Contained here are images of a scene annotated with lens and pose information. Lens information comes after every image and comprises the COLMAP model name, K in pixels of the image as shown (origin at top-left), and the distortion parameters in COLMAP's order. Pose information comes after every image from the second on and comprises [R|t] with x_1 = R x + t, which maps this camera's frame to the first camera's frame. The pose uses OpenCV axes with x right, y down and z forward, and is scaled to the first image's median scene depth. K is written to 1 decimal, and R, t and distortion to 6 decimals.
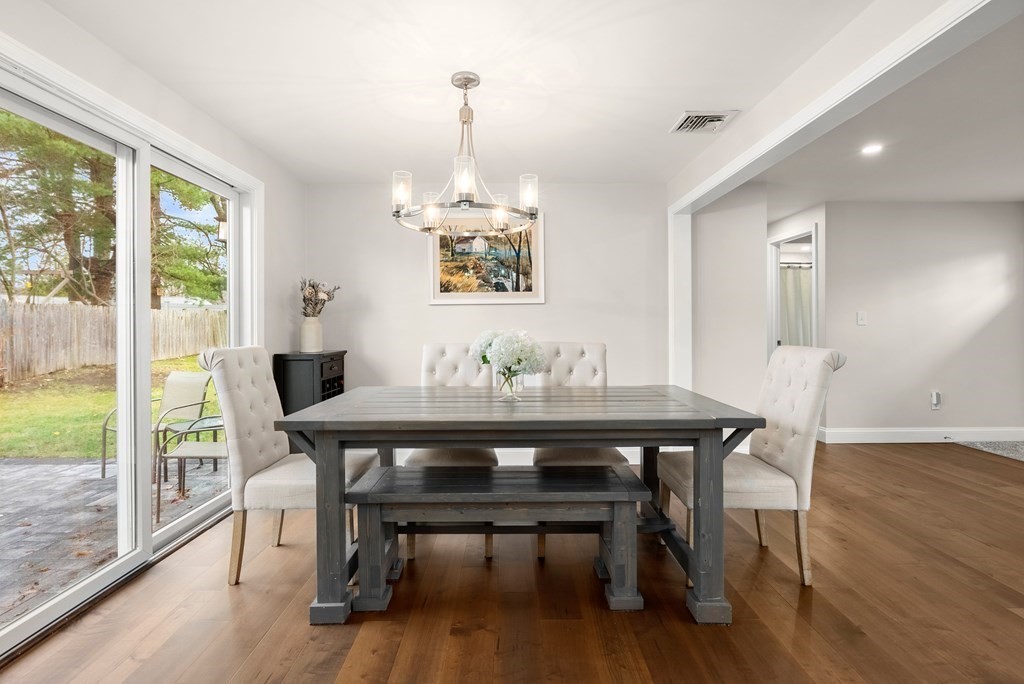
lens RADIAL K [[492.7, 0, 511.2], [0, 492.7, 325.6], [0, 0, 1]] dist [0.019782, -0.000034]
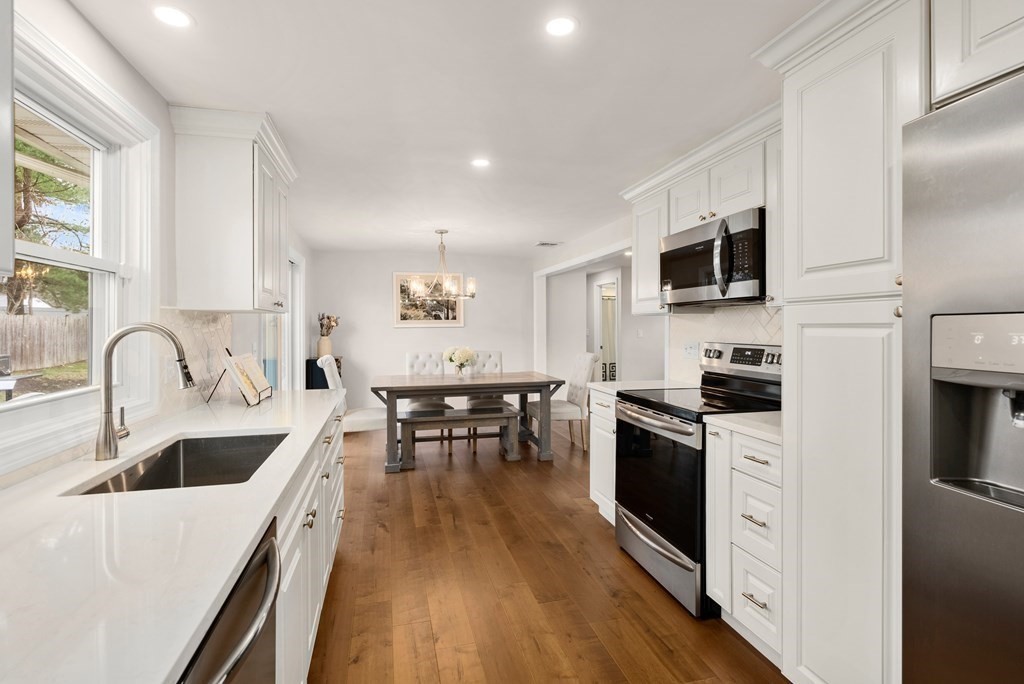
lens RADIAL K [[492.7, 0, 511.2], [0, 492.7, 325.6], [0, 0, 1]] dist [0.019782, -0.000034]
pose [[0.969657, 0.001697, 0.244463, -0.211206], [-0.001088, 0.999996, -0.002626, -0.050846], [-0.244467, 0.002281, 0.969655, -0.764203]]
